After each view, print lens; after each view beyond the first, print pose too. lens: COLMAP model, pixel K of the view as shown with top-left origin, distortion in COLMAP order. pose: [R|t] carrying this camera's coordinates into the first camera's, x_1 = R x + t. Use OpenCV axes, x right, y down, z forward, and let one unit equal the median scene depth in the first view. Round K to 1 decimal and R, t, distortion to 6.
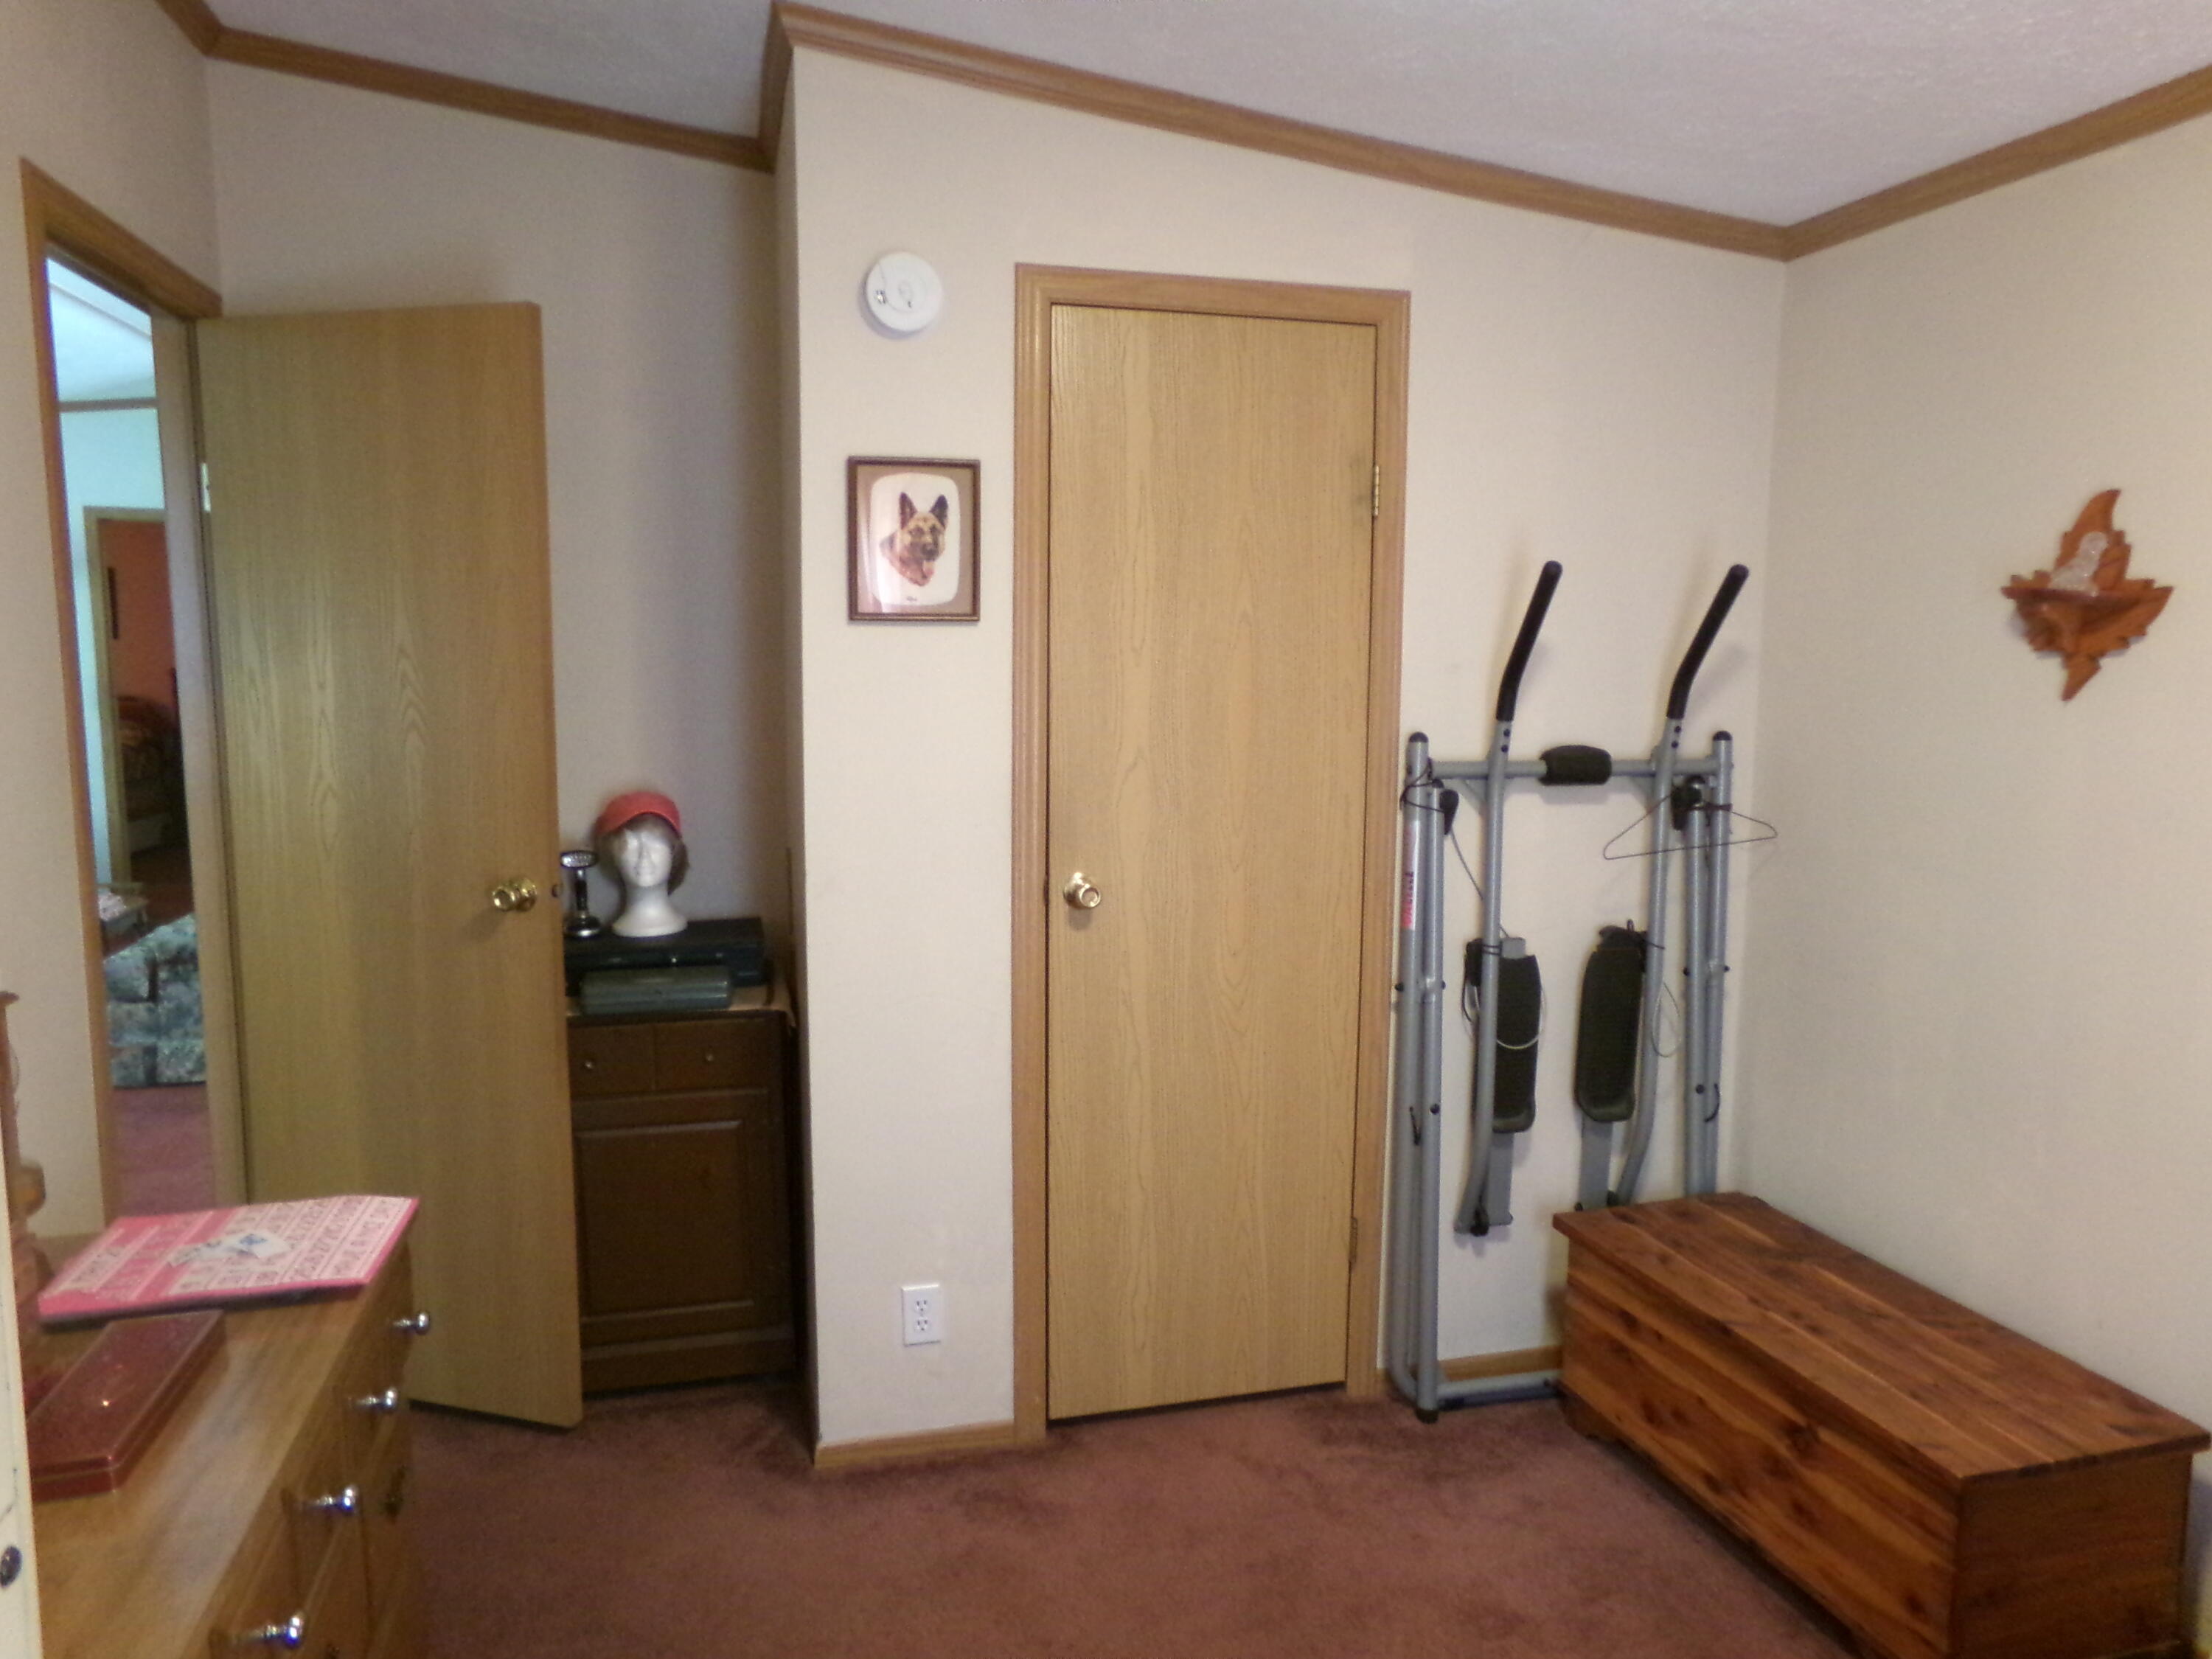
lens RADIAL K [[1499.2, 0, 1092.5], [0, 1499.2, 832.7], [0, 0, 1]] dist [-0.103888, 0.145133]
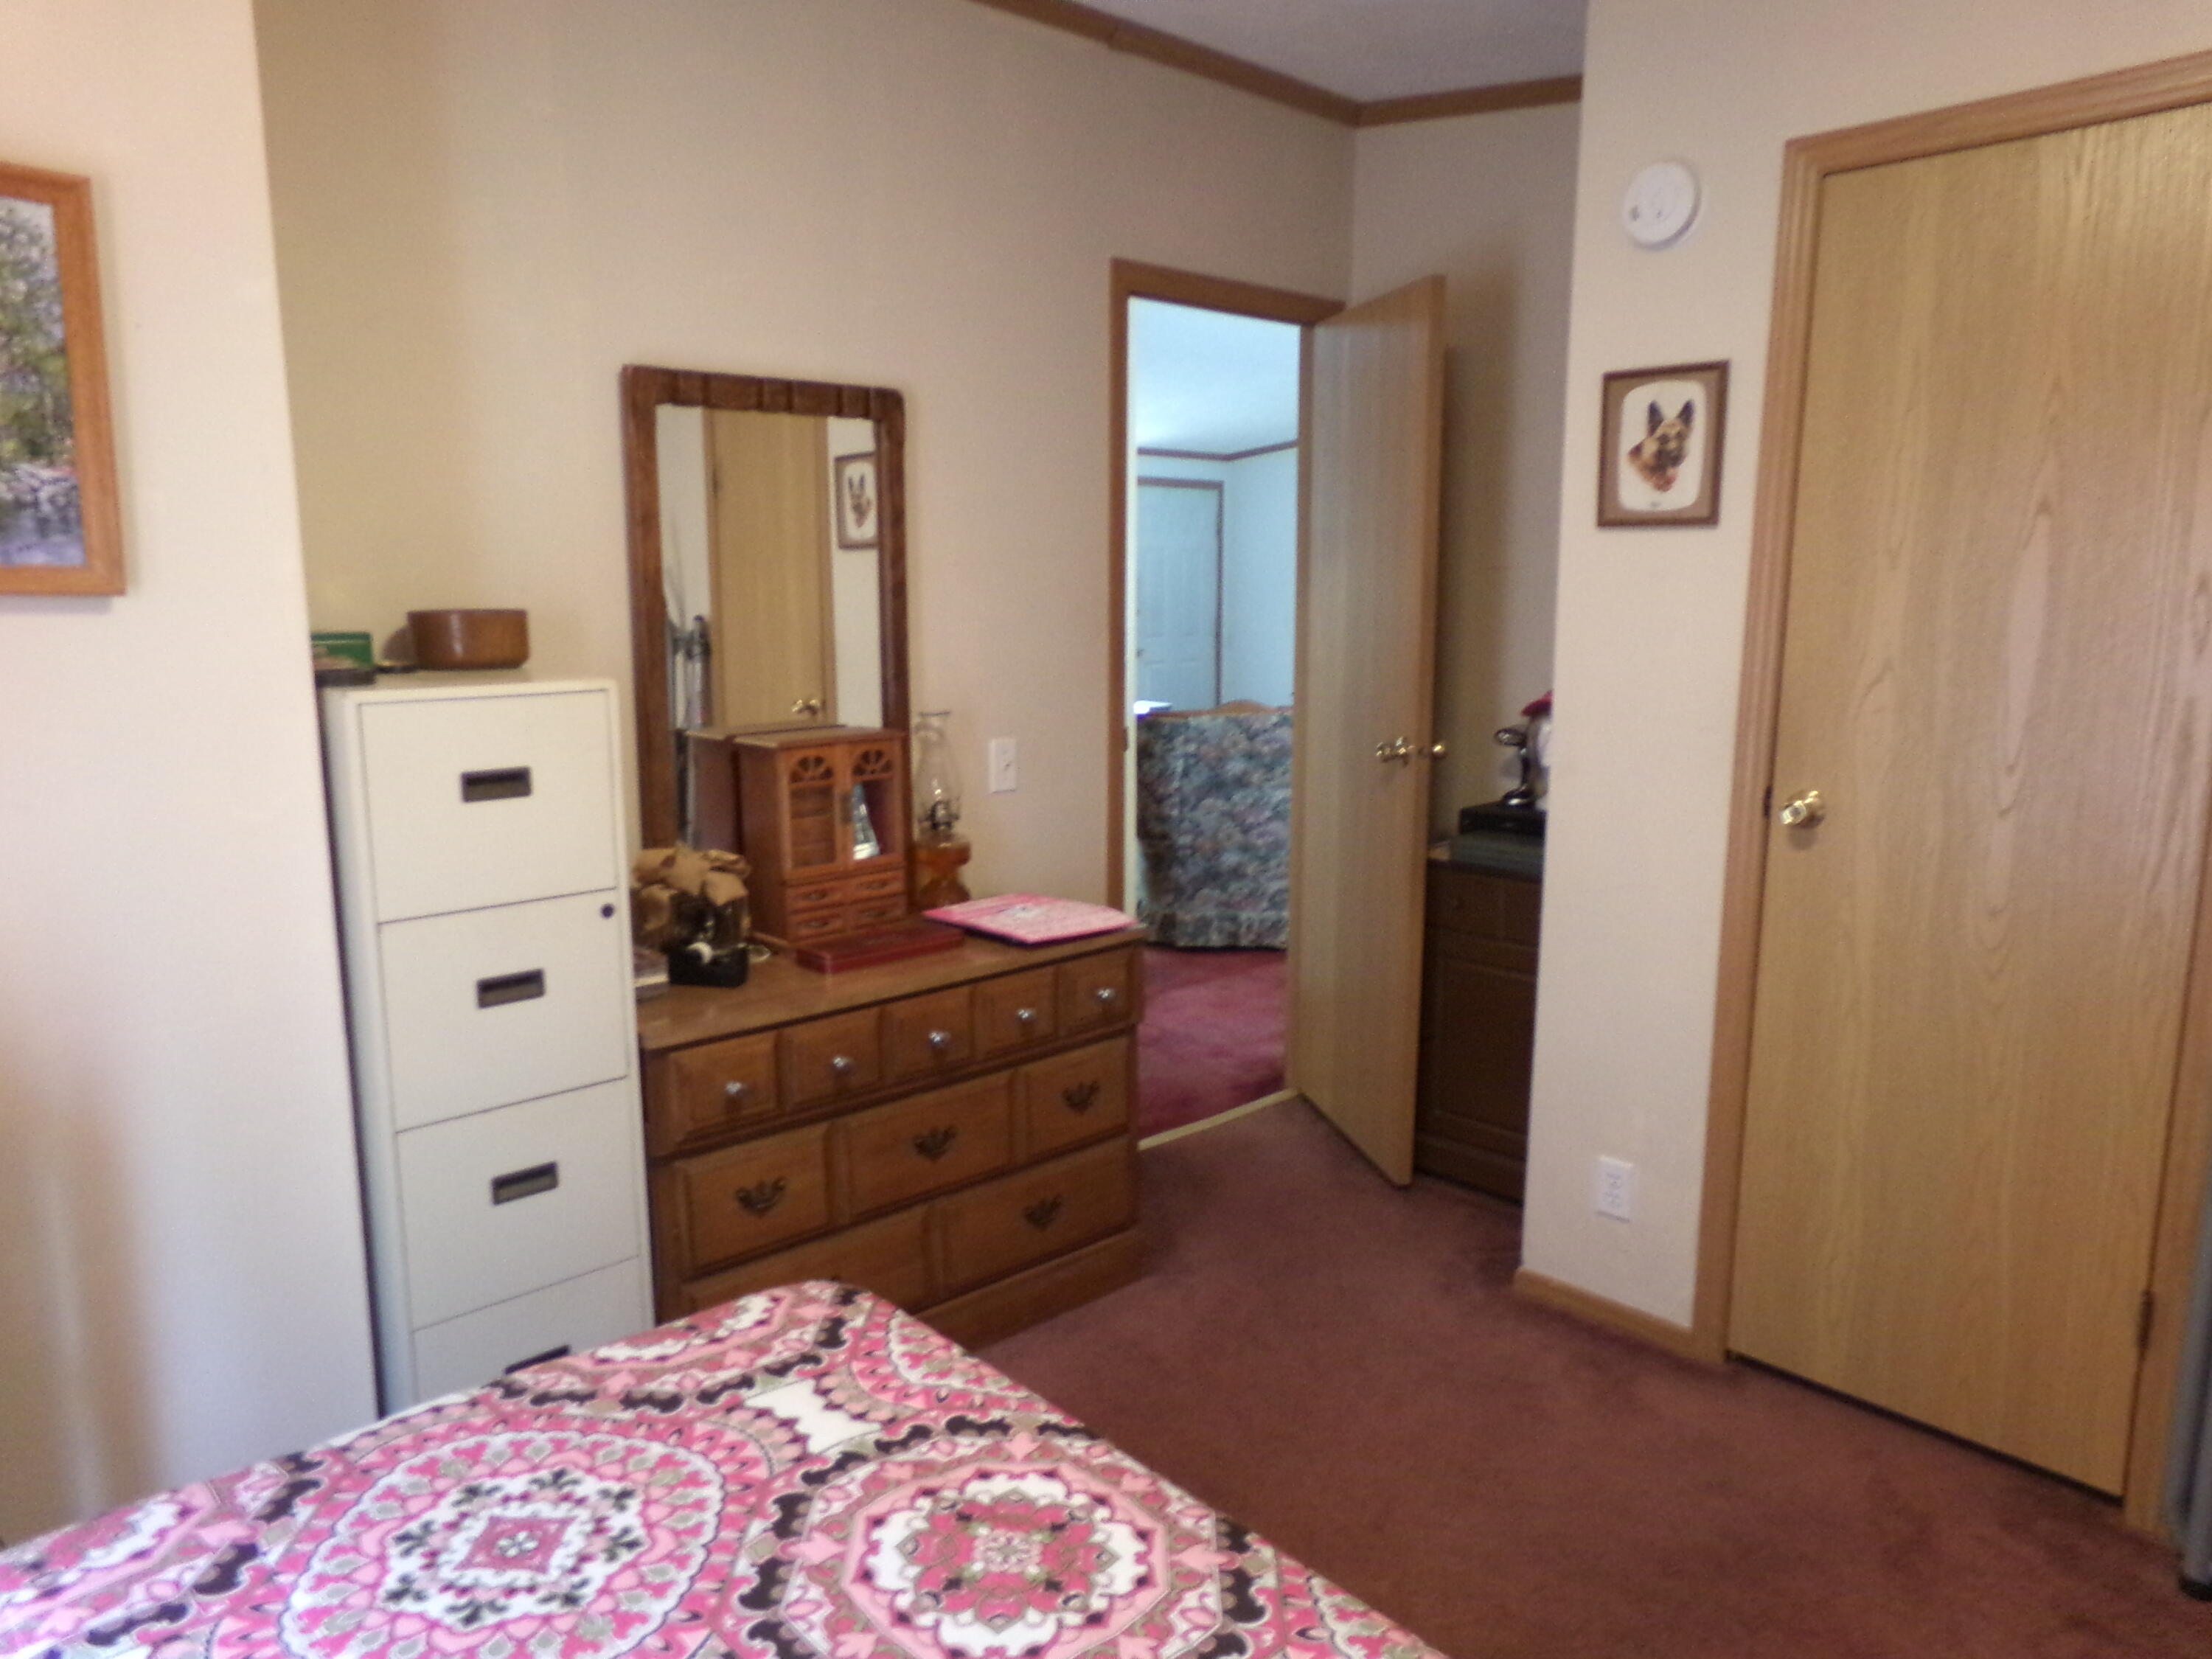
lens RADIAL K [[1499.2, 0, 1092.5], [0, 1499.2, 832.7], [0, 0, 1]] dist [-0.103888, 0.145133]
pose [[0.473431, 0.140321, -0.869582, 0.590850], [-0.099476, 0.989431, 0.105502, 0.000186], [0.875196, 0.036555, 0.482385, 0.159372]]
